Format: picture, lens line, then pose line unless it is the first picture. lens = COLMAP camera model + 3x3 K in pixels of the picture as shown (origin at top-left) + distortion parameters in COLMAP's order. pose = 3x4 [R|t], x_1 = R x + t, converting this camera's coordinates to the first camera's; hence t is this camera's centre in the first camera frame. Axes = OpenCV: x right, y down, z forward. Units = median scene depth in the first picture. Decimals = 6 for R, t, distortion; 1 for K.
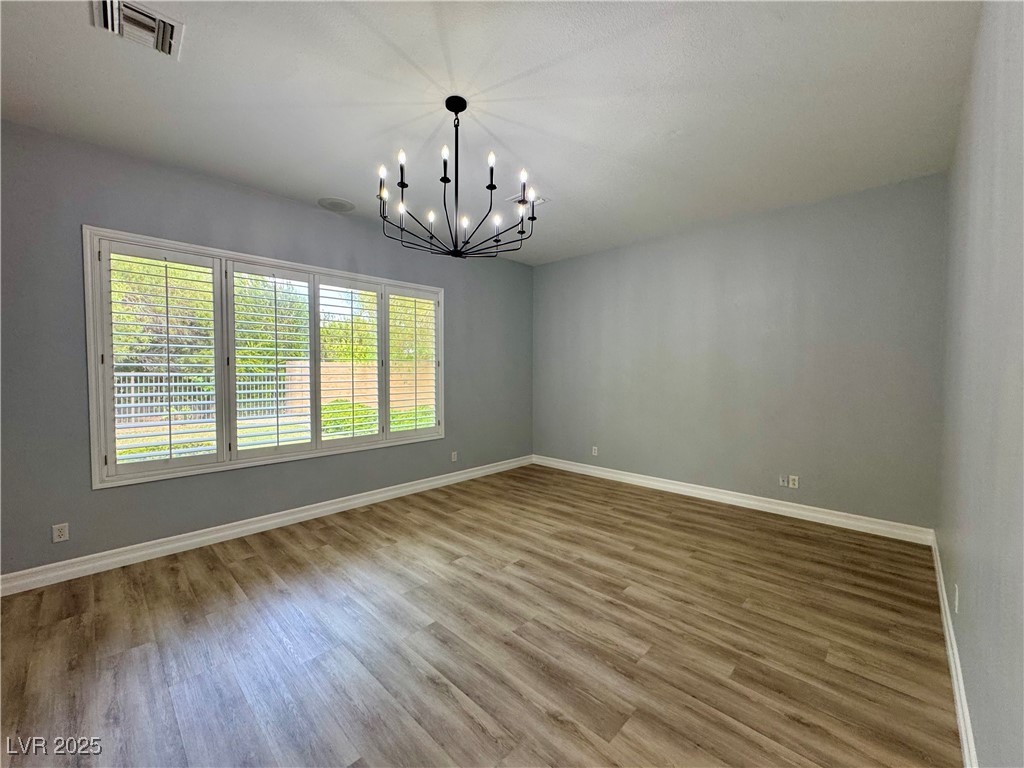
lens RADIAL K [[409.0, 0, 512.0], [0, 409.0, 384.0], [0, 0, 1]] dist [-0.000366, -0.000143]
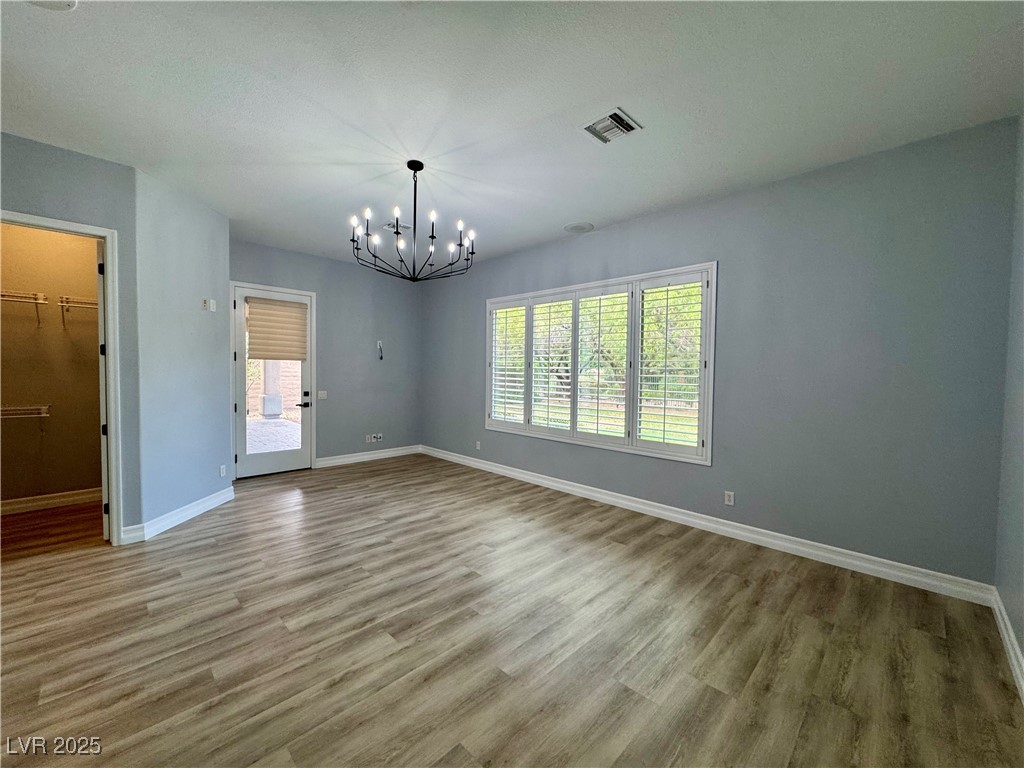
lens RADIAL K [[410.8, 0, 510.4], [0, 410.8, 383.5], [0, 0, 1]] dist [0.001647, -0.000288]
pose [[-0.021629, 0.027466, -0.999389, 0.860508], [-0.049195, 0.998382, 0.028503, -0.027011], [0.998555, 0.049782, -0.020243, 0.982920]]
